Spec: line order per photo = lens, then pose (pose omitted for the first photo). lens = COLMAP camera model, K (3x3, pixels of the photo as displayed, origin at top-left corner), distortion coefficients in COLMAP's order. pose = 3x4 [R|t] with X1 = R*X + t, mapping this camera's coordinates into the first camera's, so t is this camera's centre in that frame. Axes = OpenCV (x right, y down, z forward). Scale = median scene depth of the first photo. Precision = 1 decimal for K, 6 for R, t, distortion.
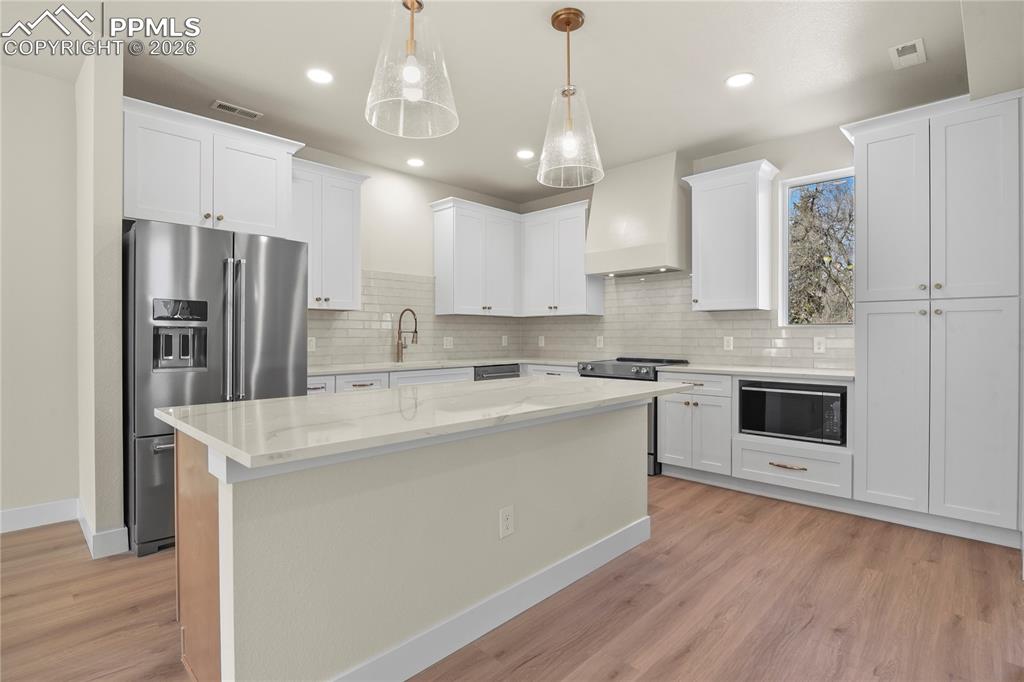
lens RADIAL K [[492.5, 0, 511.9], [0, 492.5, 334.6], [0, 0, 1]] dist [-0.021329, -0.001698]
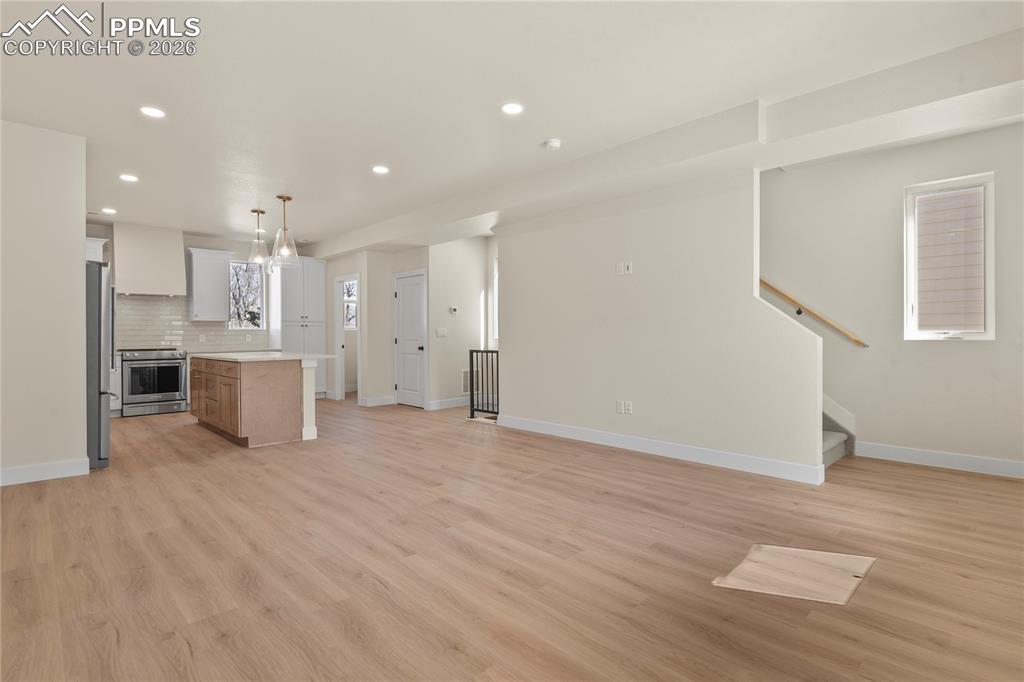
lens RADIAL K [[492.5, 0, 520.5], [0, 492.5, 336.5], [0, 0, 1]] dist [-0.021329, -0.001698]
pose [[0.007151, -0.003525, 0.999968, -1.394437], [0.007669, 0.999965, 0.003470, 0.013246], [-0.999945, 0.007644, 0.007178, -0.231412]]
